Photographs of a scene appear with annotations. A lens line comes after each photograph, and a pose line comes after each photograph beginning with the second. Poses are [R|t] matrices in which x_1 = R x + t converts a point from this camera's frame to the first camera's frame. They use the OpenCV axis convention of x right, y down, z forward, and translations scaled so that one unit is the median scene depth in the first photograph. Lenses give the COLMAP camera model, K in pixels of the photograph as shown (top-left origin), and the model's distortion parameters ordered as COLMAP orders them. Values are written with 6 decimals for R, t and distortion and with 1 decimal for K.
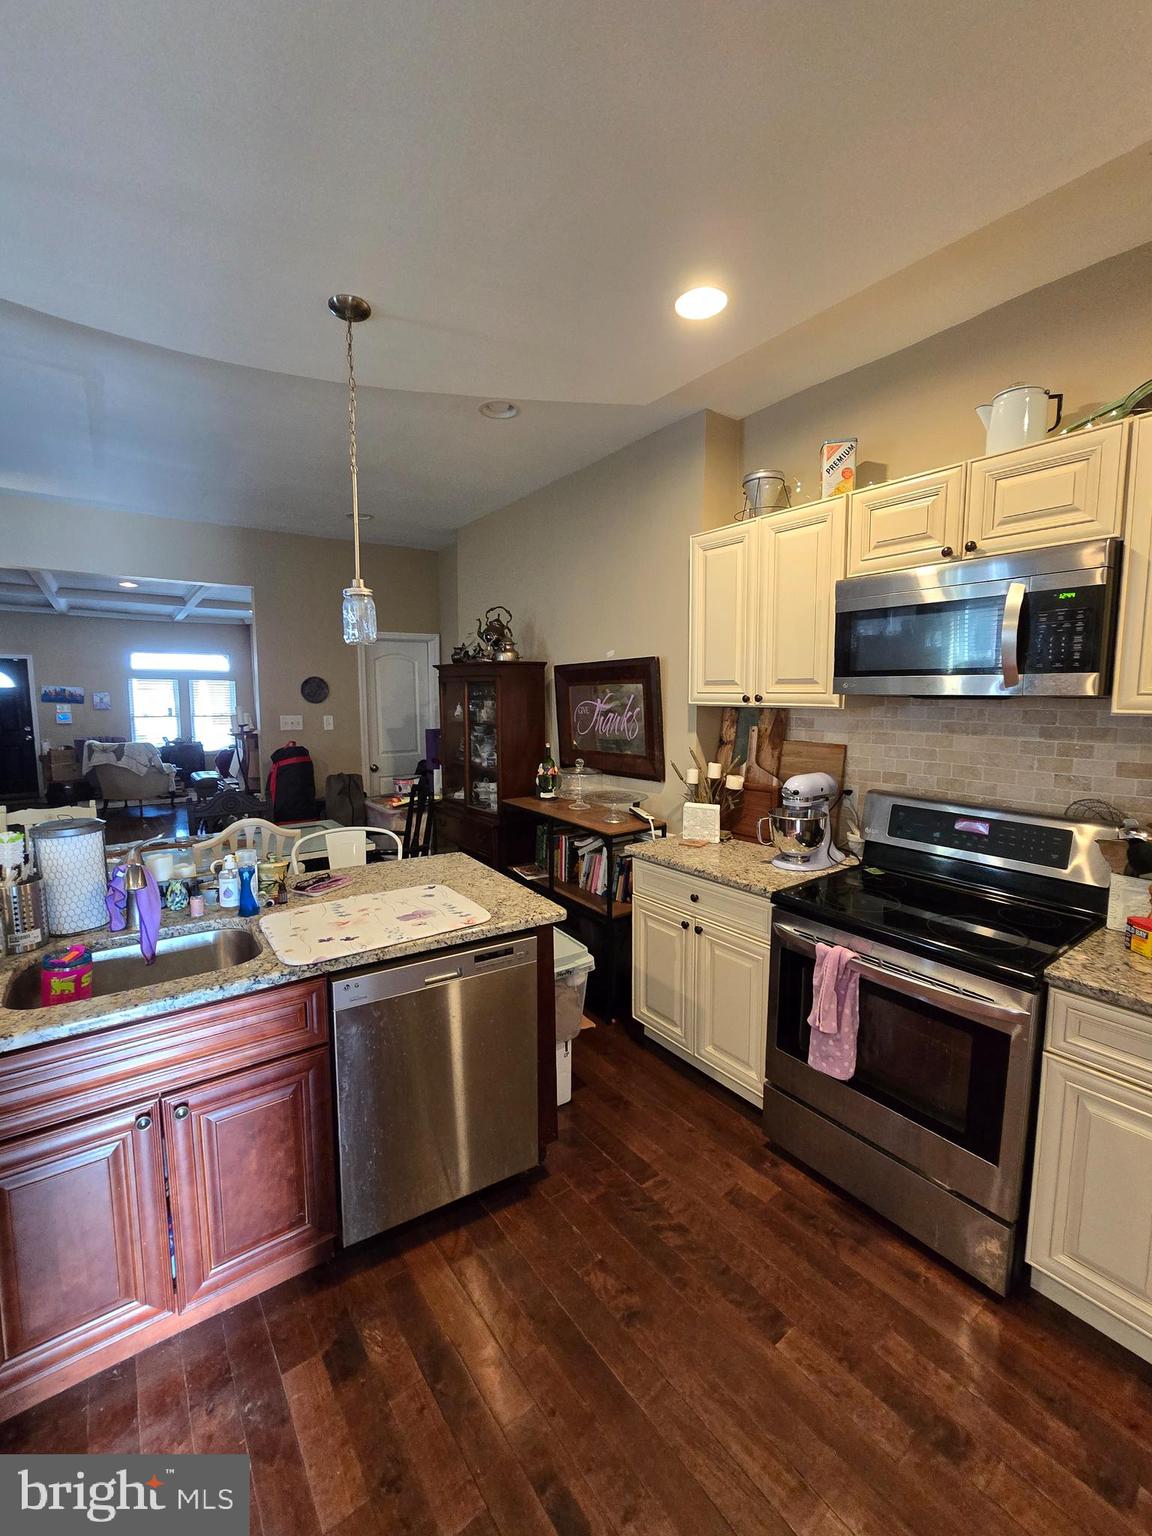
lens RADIAL K [[631.8, 0, 573.7], [0, 631.8, 762.6], [0, 0, 1]] dist [-0.006411, 0.000684]
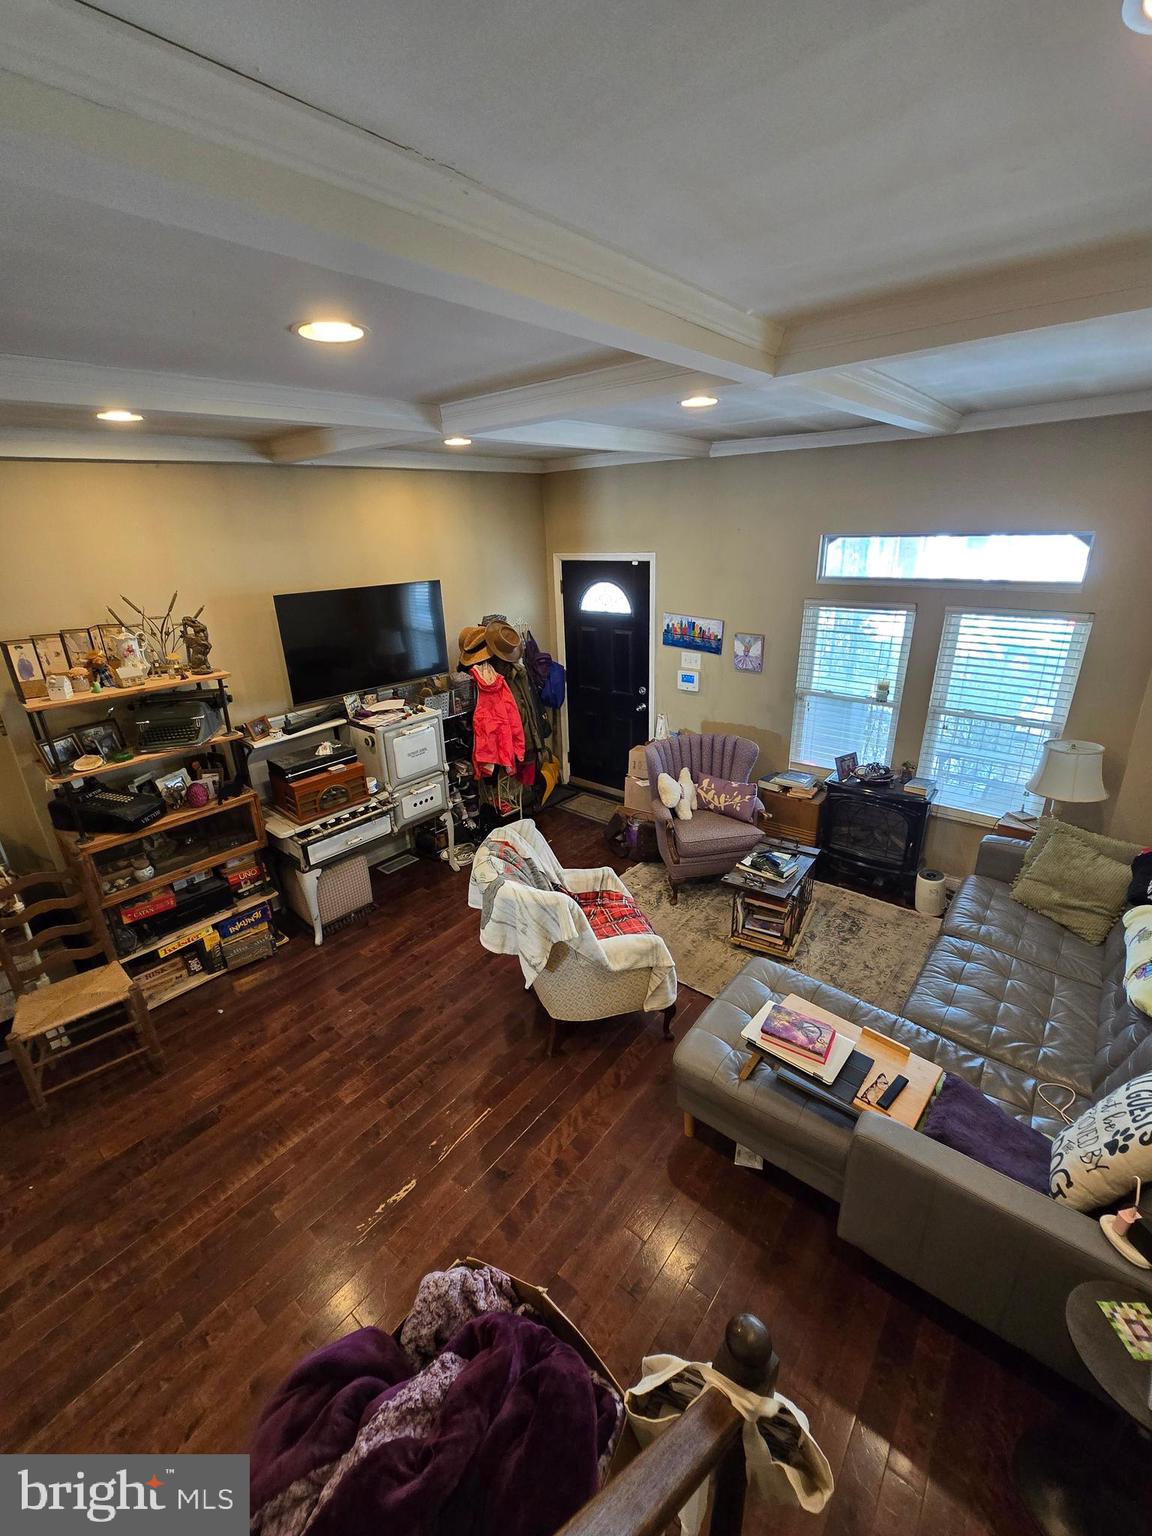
lens RADIAL K [[631.8, 0, 570.9], [0, 631.8, 763.8], [0, 0, 1]] dist [-0.006411, 0.000684]
pose [[0.218974, 0.333027, -0.917139, -0.336955], [-0.074688, 0.942914, 0.324554, -0.165163], [0.972868, -0.002570, 0.231347, 0.786798]]
